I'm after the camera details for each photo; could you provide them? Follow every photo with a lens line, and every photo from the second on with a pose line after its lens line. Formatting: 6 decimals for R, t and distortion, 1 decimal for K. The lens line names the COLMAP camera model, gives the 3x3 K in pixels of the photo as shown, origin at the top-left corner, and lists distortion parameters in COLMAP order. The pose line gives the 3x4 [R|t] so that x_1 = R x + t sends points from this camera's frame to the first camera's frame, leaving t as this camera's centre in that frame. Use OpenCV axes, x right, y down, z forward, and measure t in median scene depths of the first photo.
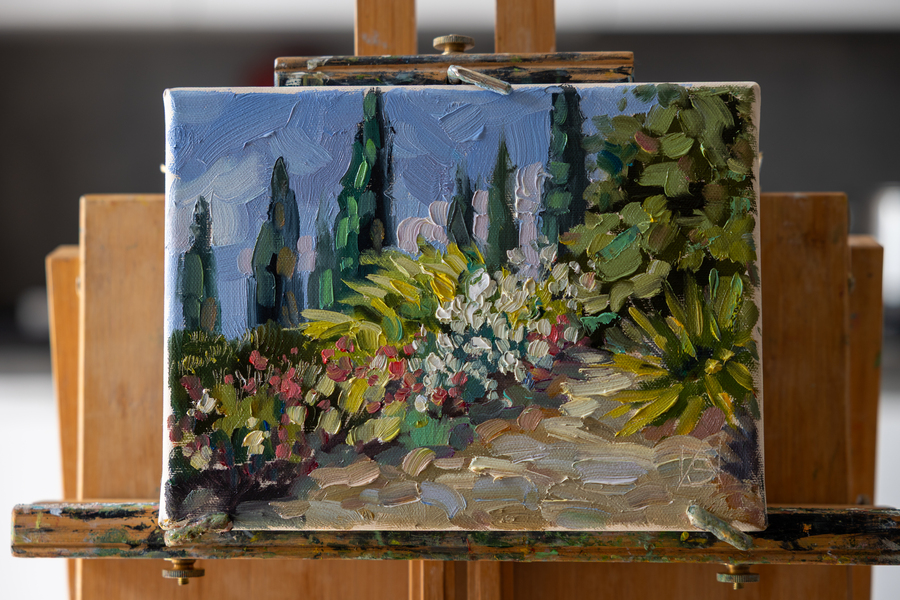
lens RADIAL K [[1768.9, 0, 450.0], [0, 1768.9, 300.0], [0, 0, 1]] dist [0.002932, 0.570131]
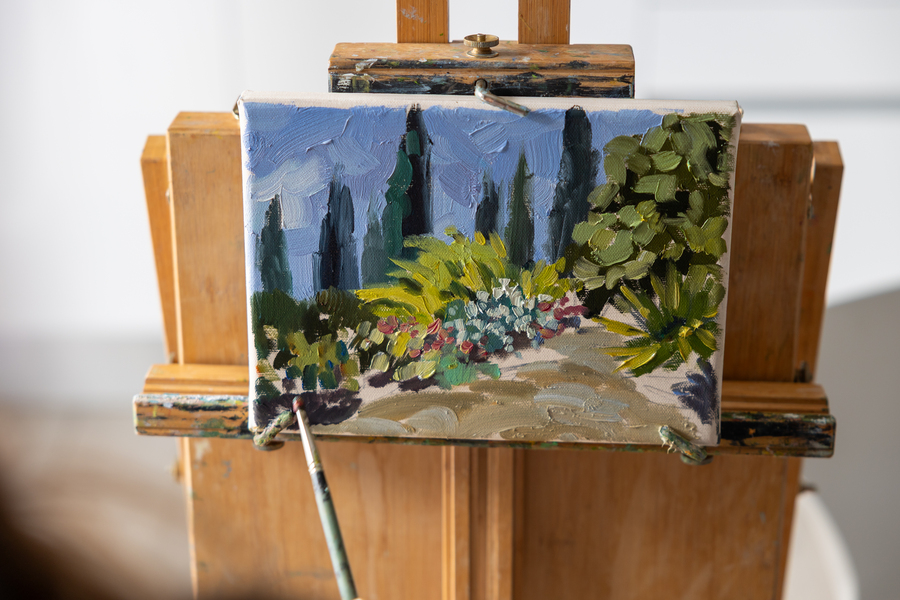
lens RADIAL K [[1768.9, 0, 450.0], [0, 1768.9, 300.0], [0, 0, 1]] dist [0.002932, 0.570131]
pose [[0.999809, 0.014228, -0.013383, -0.001742], [-0.007142, 0.903977, 0.427521, -0.513900], [0.018181, -0.427343, 0.903907, -0.126599]]
